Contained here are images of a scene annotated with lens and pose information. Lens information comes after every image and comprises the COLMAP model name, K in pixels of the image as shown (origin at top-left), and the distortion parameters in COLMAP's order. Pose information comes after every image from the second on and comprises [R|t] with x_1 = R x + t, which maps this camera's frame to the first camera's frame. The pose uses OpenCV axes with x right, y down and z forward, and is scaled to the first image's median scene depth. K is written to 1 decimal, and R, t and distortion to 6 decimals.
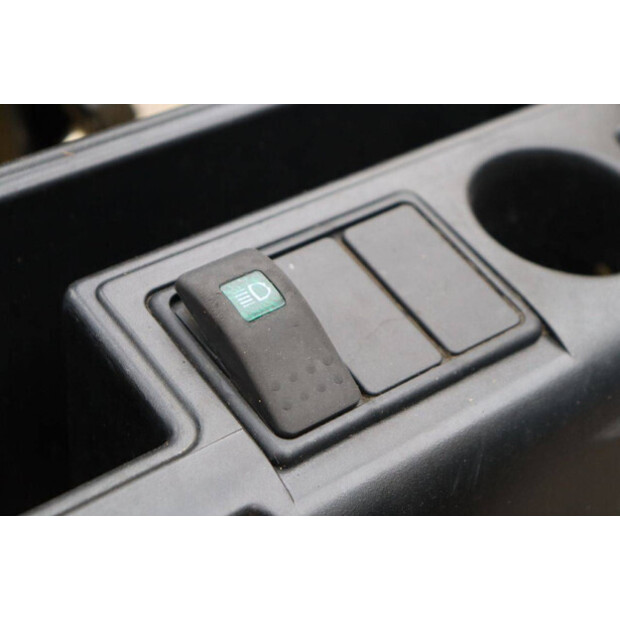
lens RADIAL K [[1441.7, 0, 310.0], [0, 1441.7, 310.0], [0, 0, 1]] dist [0.327718, 0.257418]
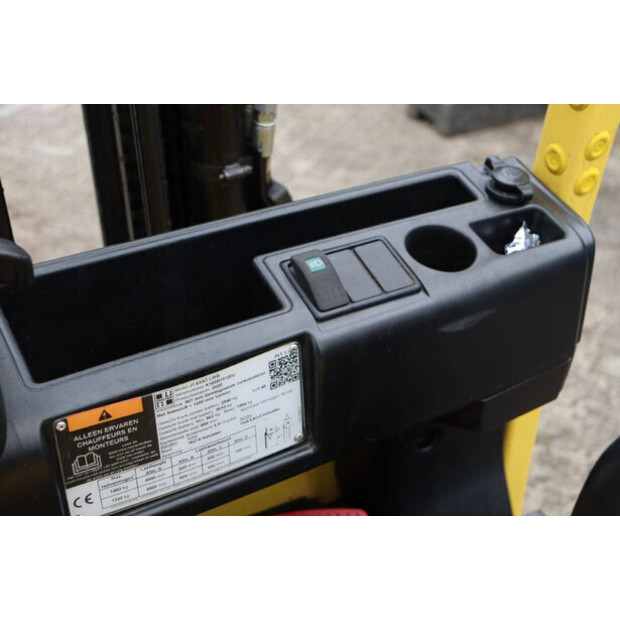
lens RADIAL K [[953.6, 0, 310.0], [0, 953.6, 310.0], [0, 0, 1]] dist [0.006071, 0.001636]
pose [[0.989045, 0.079506, -0.124374, 0.189125], [-0.084772, 0.995690, -0.037631, 0.149927], [0.120846, 0.047762, 0.991522, -0.867697]]
